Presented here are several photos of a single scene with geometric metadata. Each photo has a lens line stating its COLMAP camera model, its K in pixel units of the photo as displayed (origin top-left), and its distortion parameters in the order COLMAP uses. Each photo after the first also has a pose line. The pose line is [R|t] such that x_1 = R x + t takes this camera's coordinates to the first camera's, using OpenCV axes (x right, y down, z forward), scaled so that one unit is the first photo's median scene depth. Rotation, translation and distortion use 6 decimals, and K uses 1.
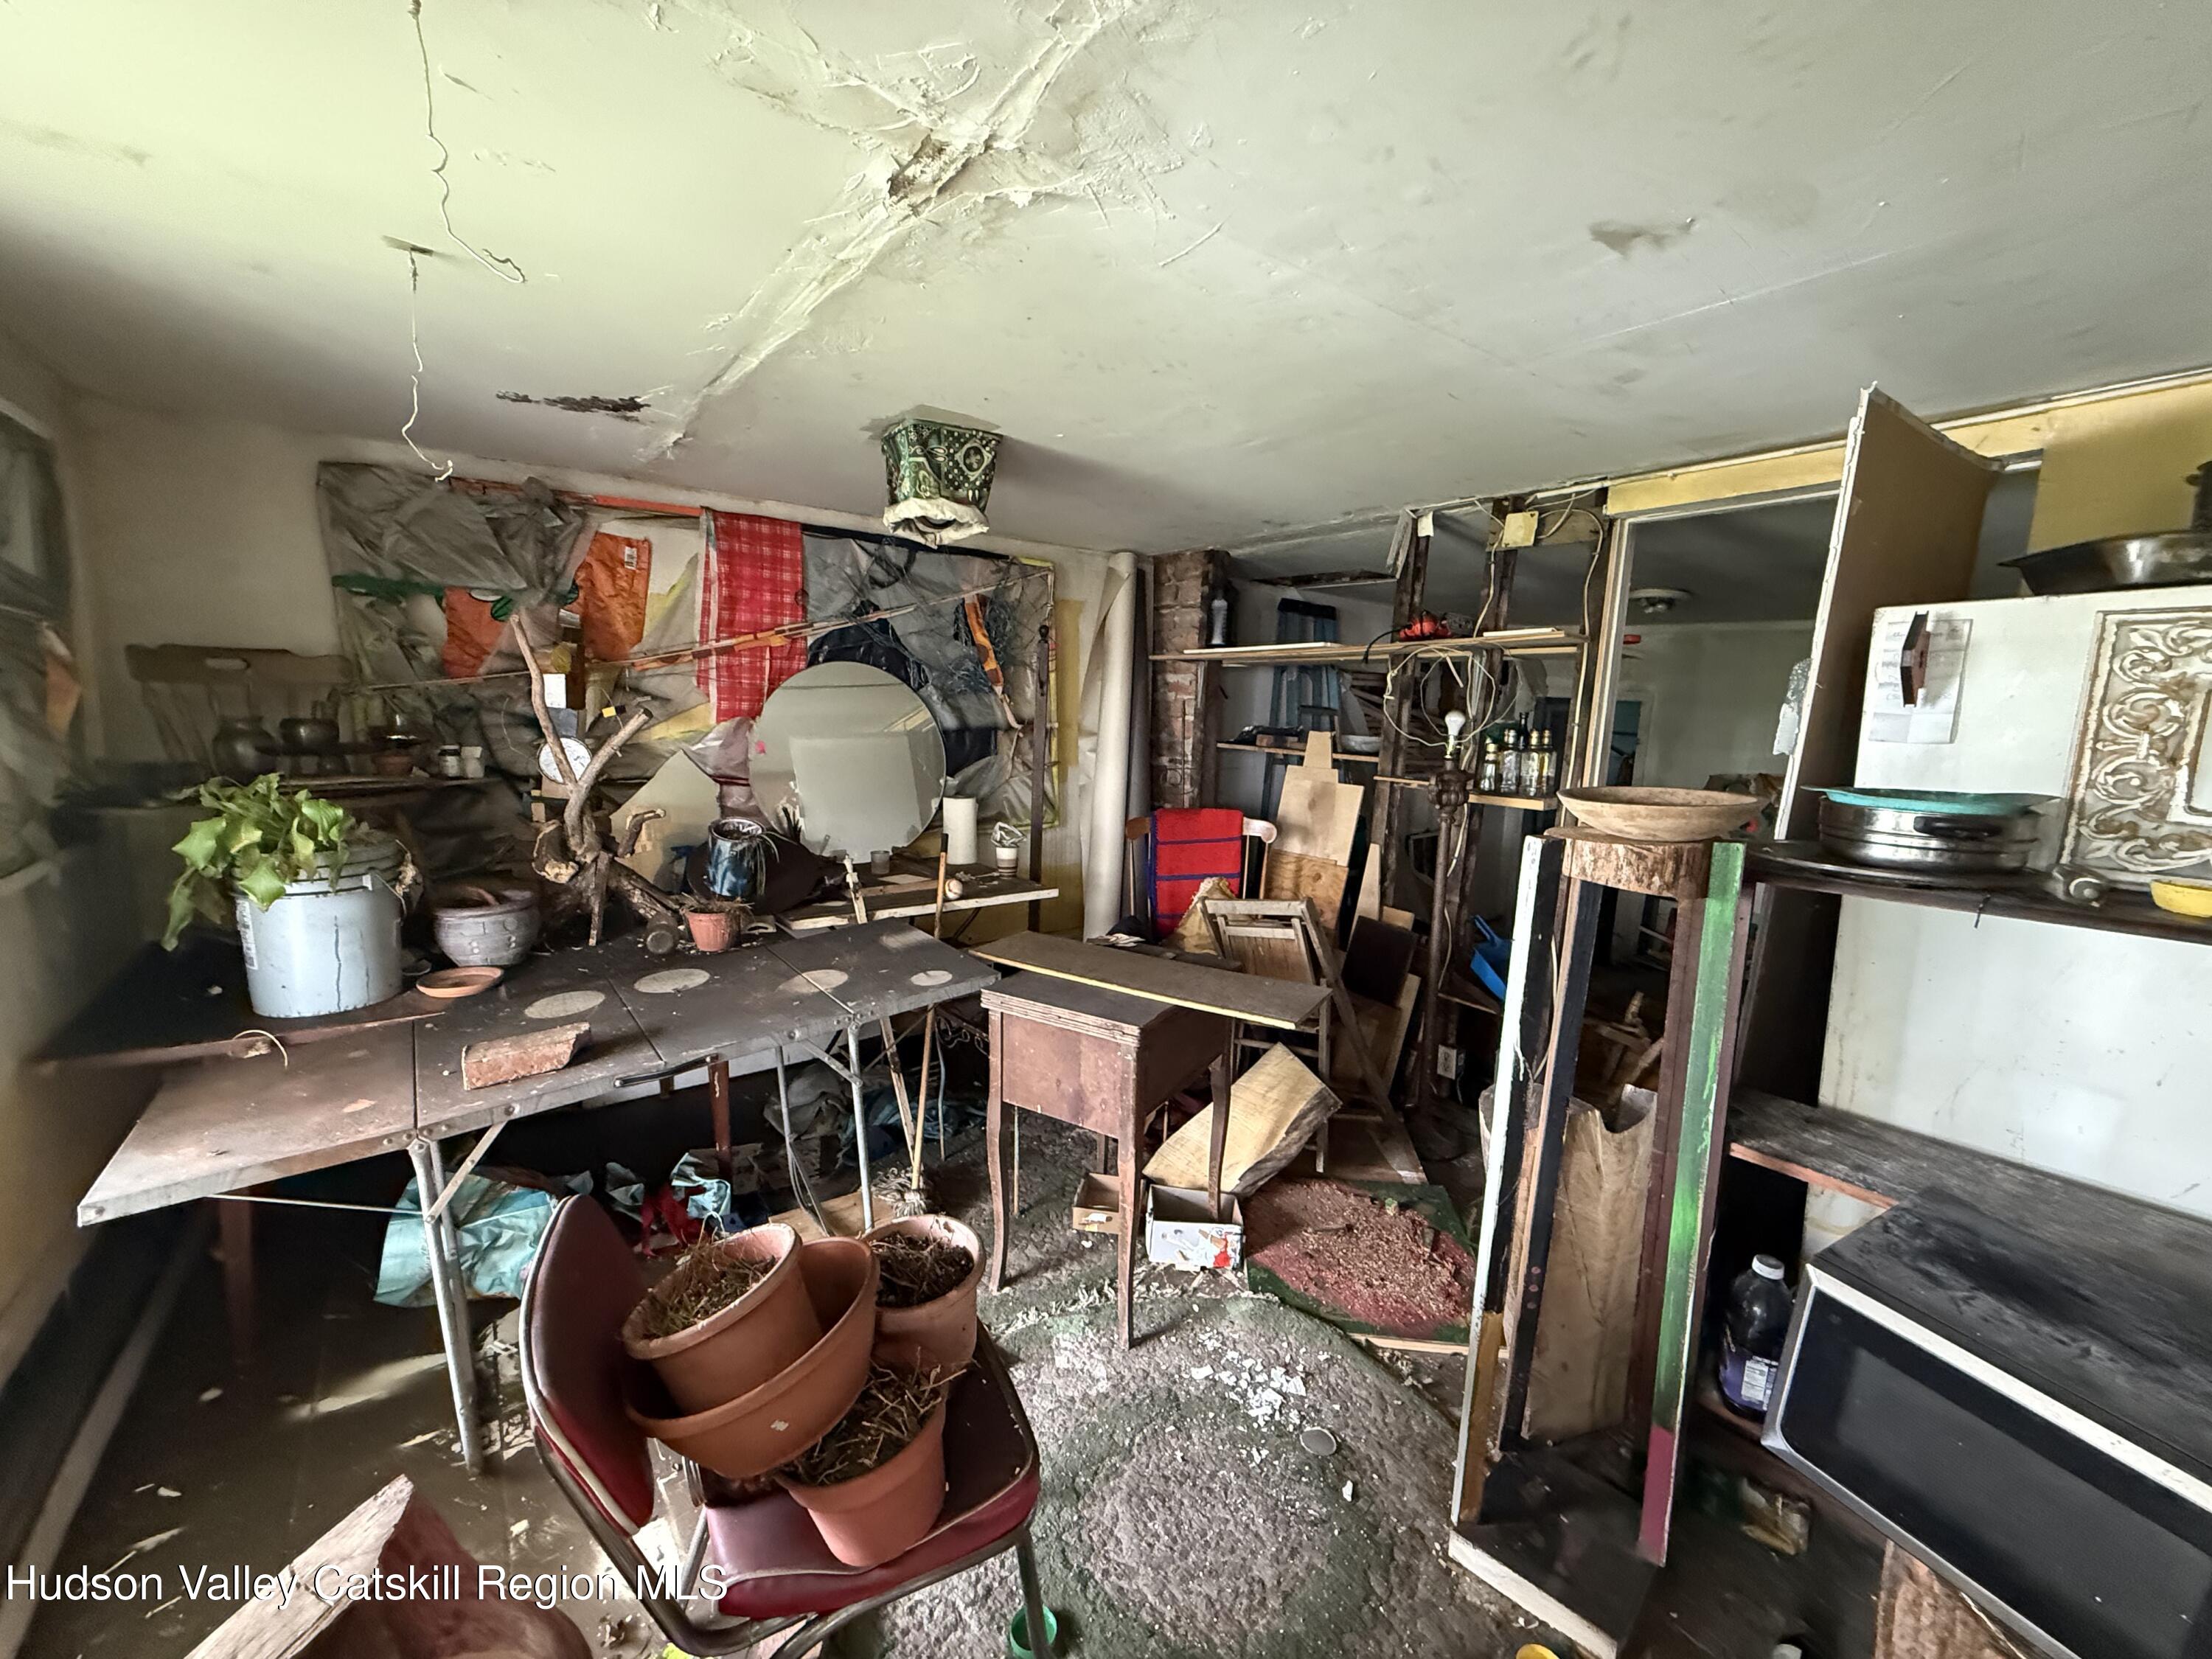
lens RADIAL K [[875.4, 0, 1097.0], [0, 875.4, 829.6], [0, 0, 1]] dist [-0.002489, -0.000108]
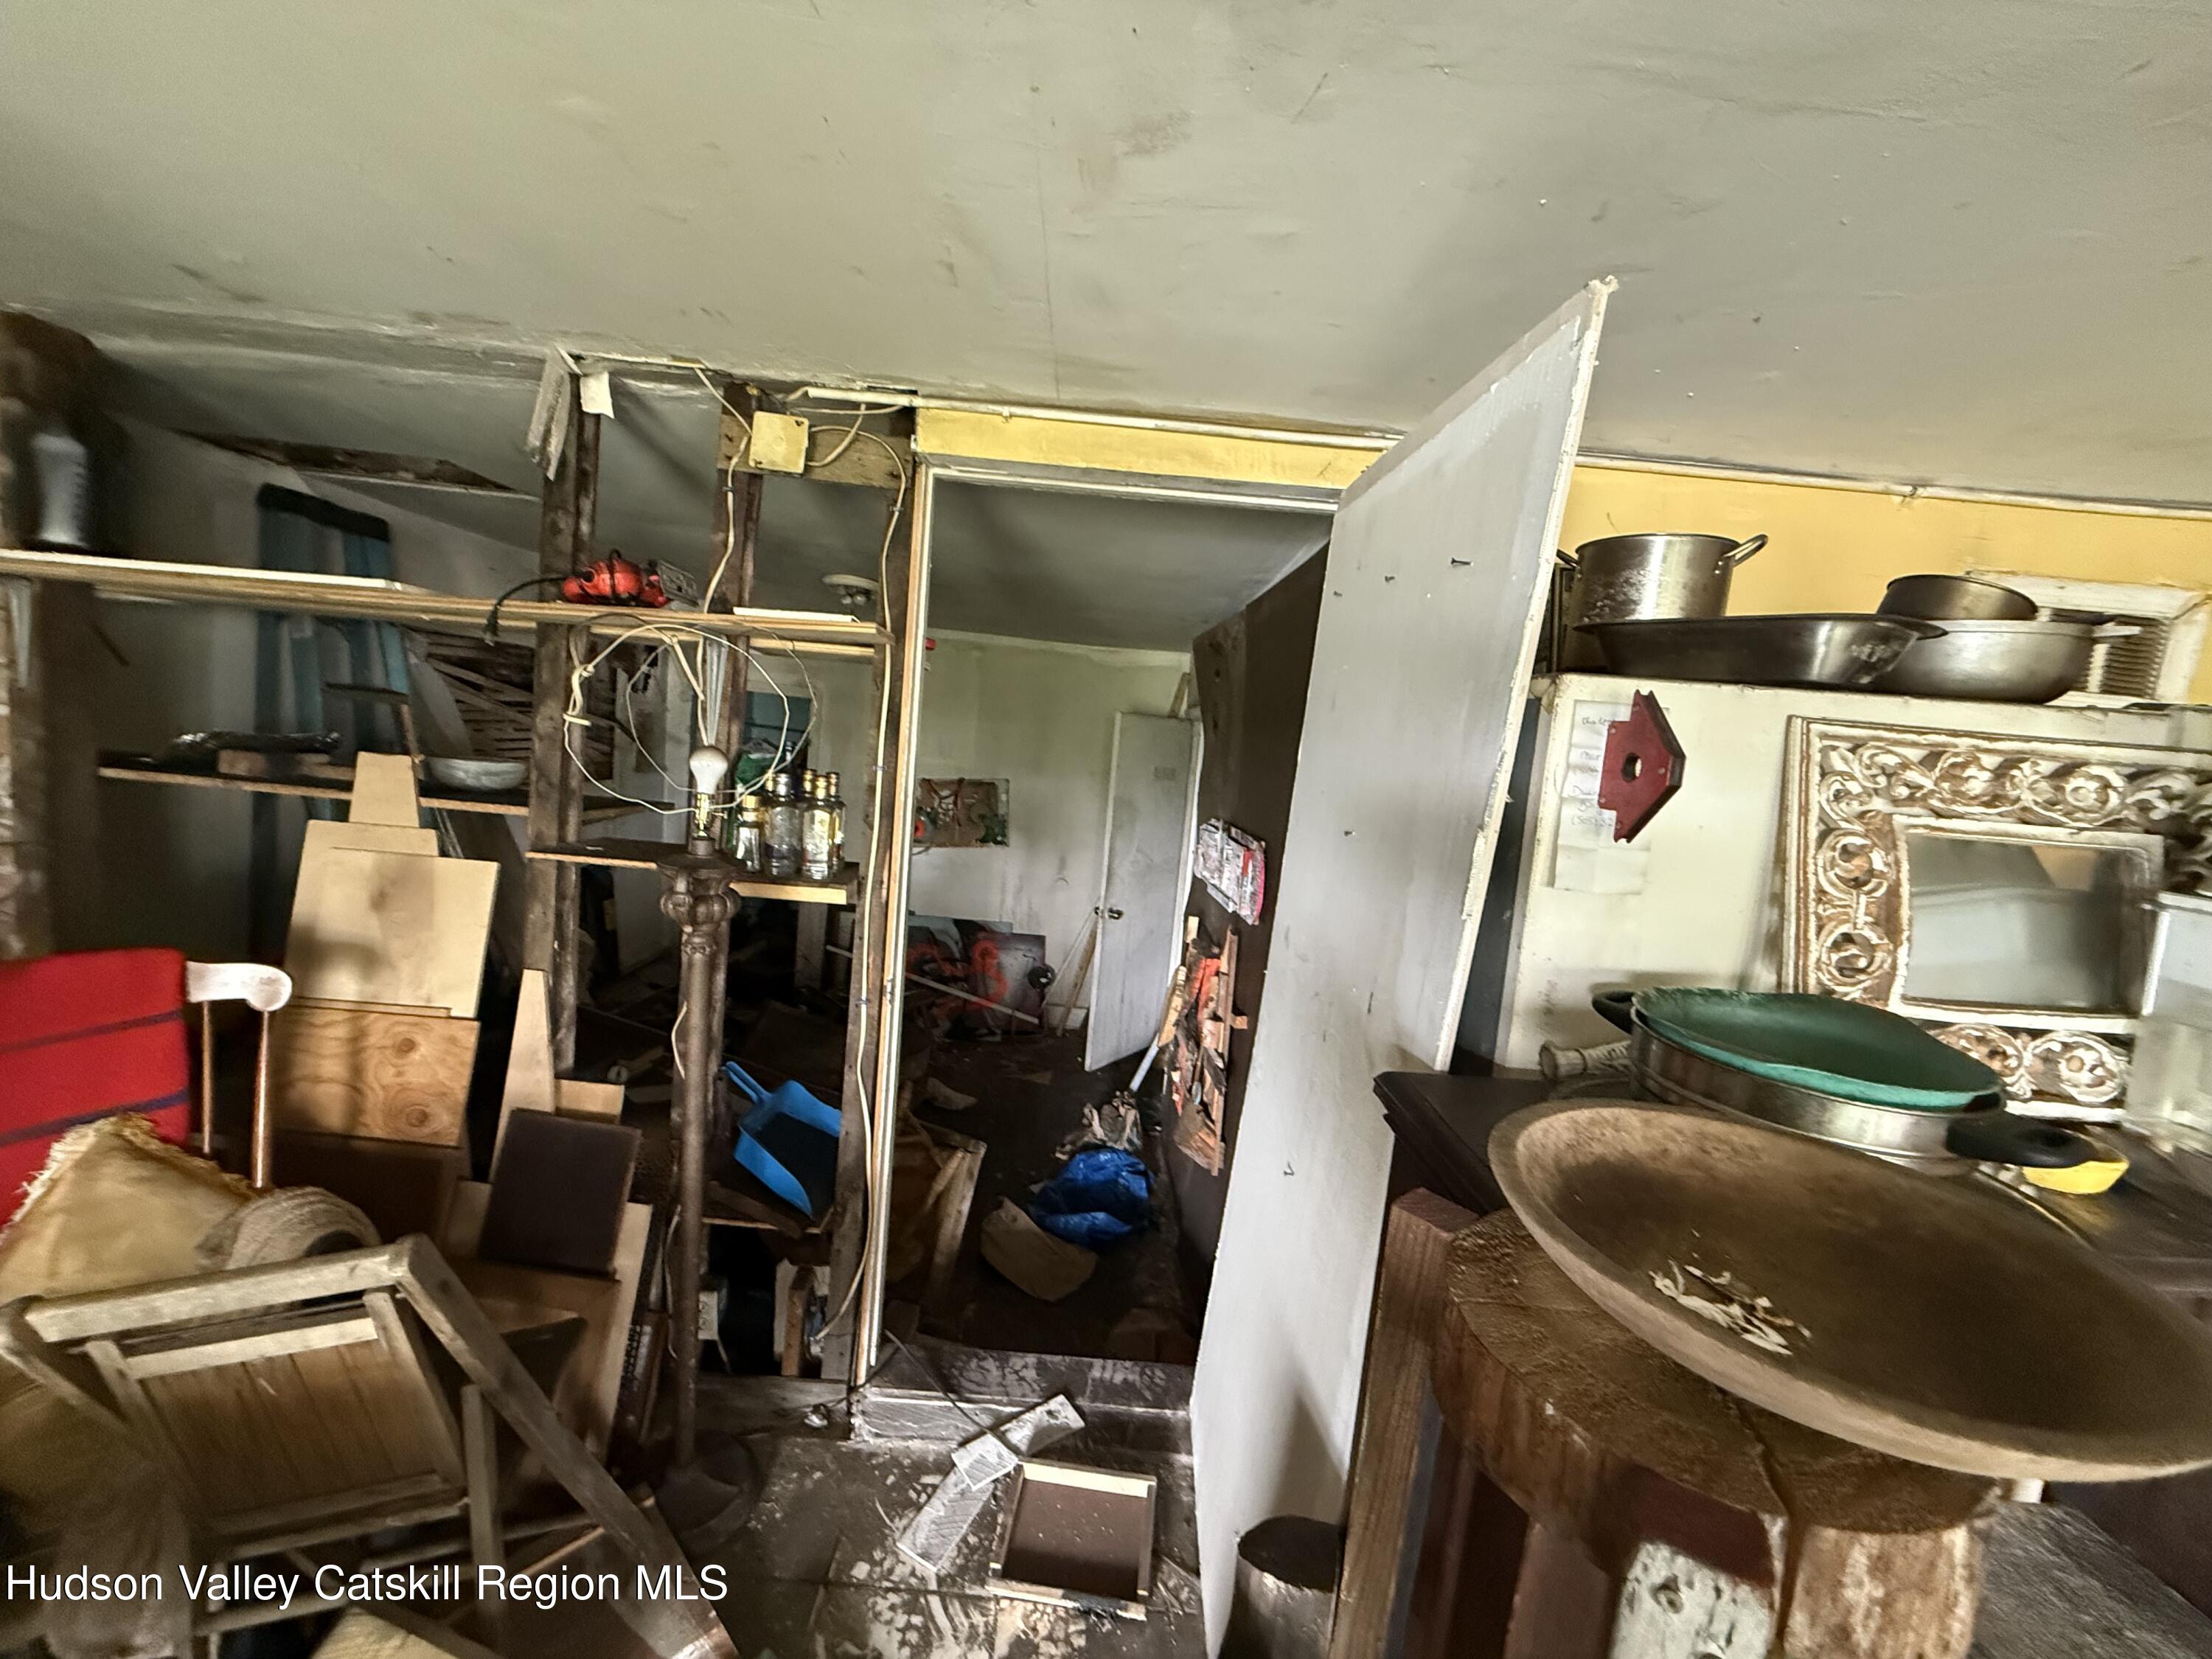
lens RADIAL K [[875.4, 0, 1097.0], [0, 875.4, 829.6], [0, 0, 1]] dist [-0.002489, -0.000108]
pose [[0.583950, -0.072405, 0.808554, 0.100205], [0.045910, 0.997366, 0.056156, -0.095707], [-0.810491, 0.004329, 0.585736, 0.446113]]
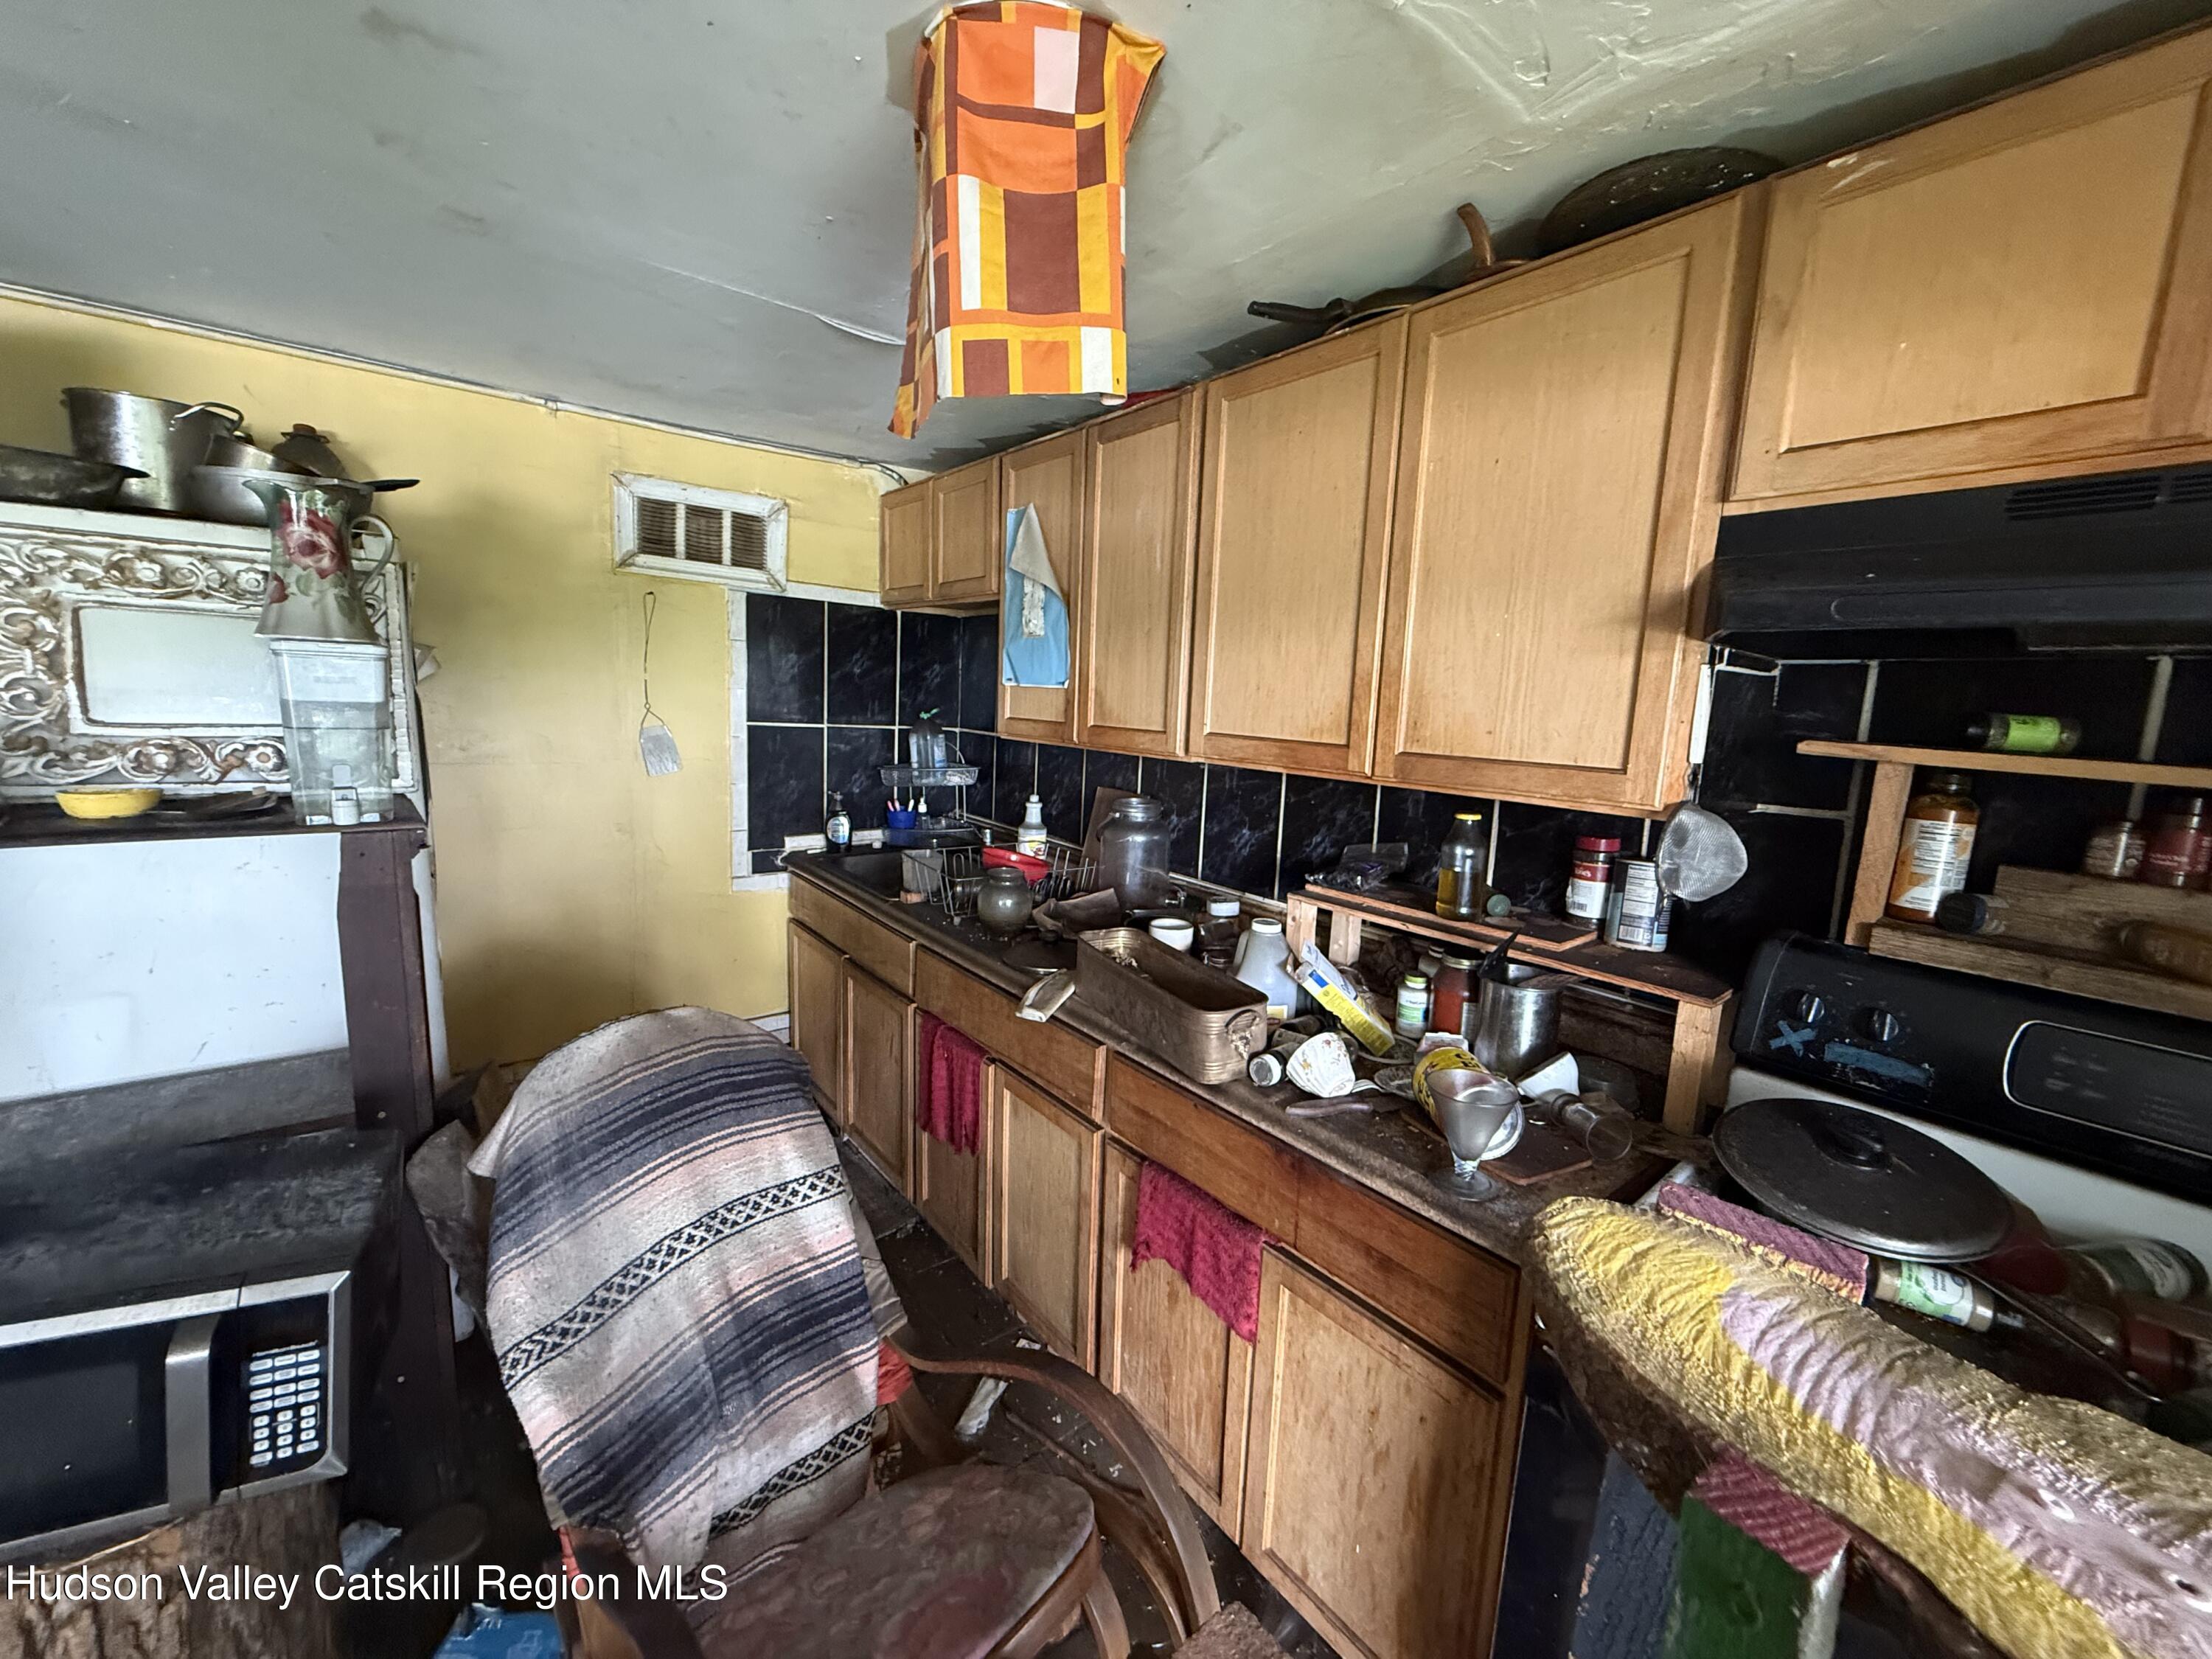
lens RADIAL K [[875.4, 0, 1097.0], [0, 875.4, 829.6], [0, 0, 1]] dist [-0.002489, -0.000108]
pose [[-0.041254, -0.179038, 0.982977, 0.048374], [0.092425, 0.978912, 0.182177, 0.010625], [-0.994865, 0.098367, -0.023836, -0.078744]]
